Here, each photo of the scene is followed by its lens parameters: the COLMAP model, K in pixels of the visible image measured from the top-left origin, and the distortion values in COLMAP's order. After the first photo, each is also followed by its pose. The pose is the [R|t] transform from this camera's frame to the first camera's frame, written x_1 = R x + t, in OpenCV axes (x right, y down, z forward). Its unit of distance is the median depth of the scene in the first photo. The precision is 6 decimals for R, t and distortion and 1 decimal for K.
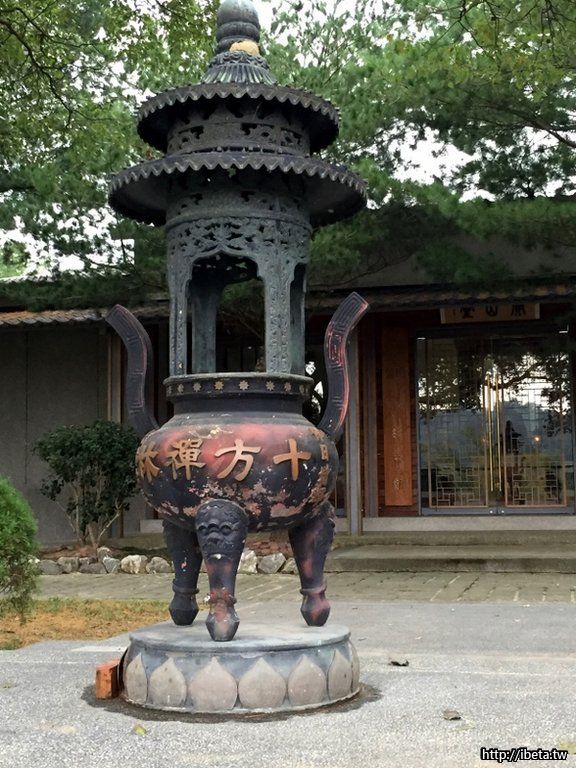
lens RADIAL K [[1117.4, 0, 288.0], [0, 1117.4, 384.0], [0, 0, 1]] dist [0.021446, 0.023992]
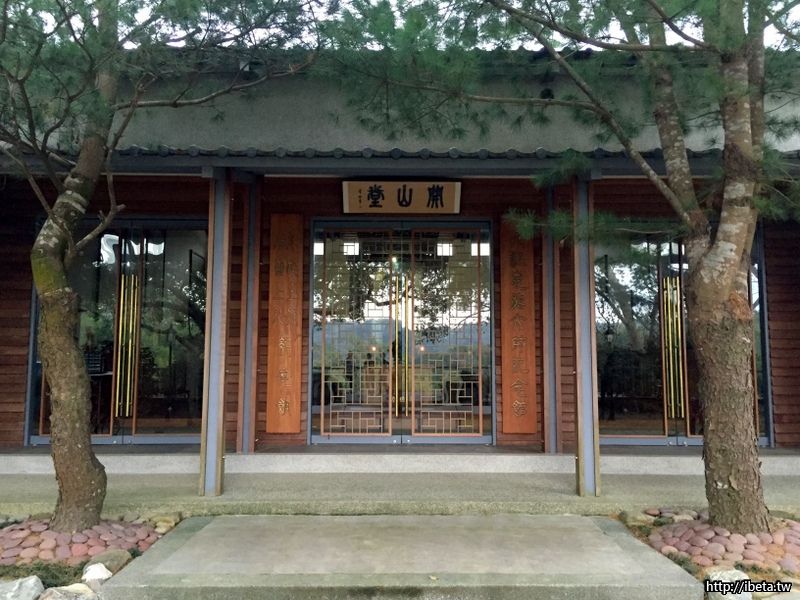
lens RADIAL K [[676.5, 0, 400.0], [0, 676.5, 300.0], [0, 0, 1]] dist [0.002273, 0.000227]
pose [[0.970035, 0.040418, 0.239581, 0.060022], [-0.038616, 0.999180, -0.012212, 0.015676], [-0.239878, 0.002594, 0.970800, 0.504458]]
